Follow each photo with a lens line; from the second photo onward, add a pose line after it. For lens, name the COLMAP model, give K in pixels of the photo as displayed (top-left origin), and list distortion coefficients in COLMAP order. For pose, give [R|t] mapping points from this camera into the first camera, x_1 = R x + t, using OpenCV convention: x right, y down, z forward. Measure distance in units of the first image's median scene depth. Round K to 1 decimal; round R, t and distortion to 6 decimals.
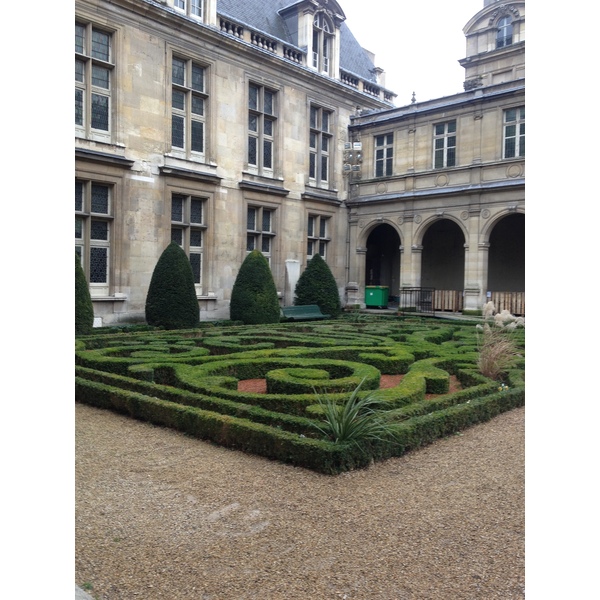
lens RADIAL K [[587.8, 0, 300.1], [0, 587.8, 298.5], [0, 0, 1]] dist [0.069702, 0.000000]
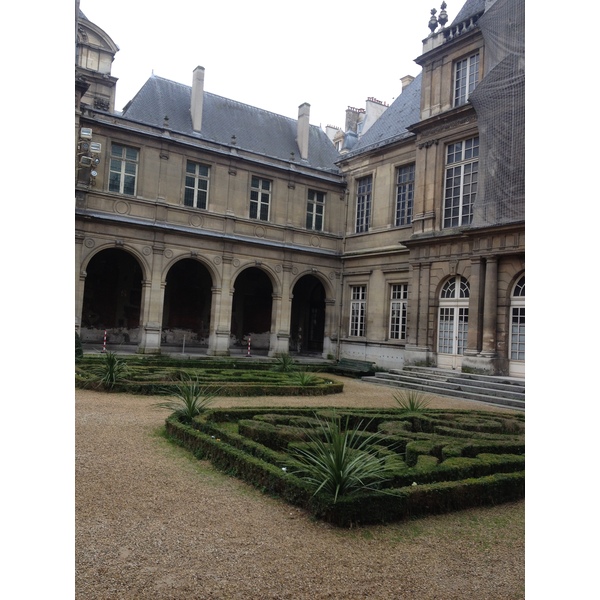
lens RADIAL K [[587.8, 0, 299.9], [0, 587.8, 300.8], [0, 0, 1]] dist [0.069702, 0.000000]
pose [[0.237275, 0.061704, 0.969481, -0.726256], [-0.038644, 0.997790, -0.054048, -0.020818], [-0.970674, -0.024641, 0.239135, 0.647533]]
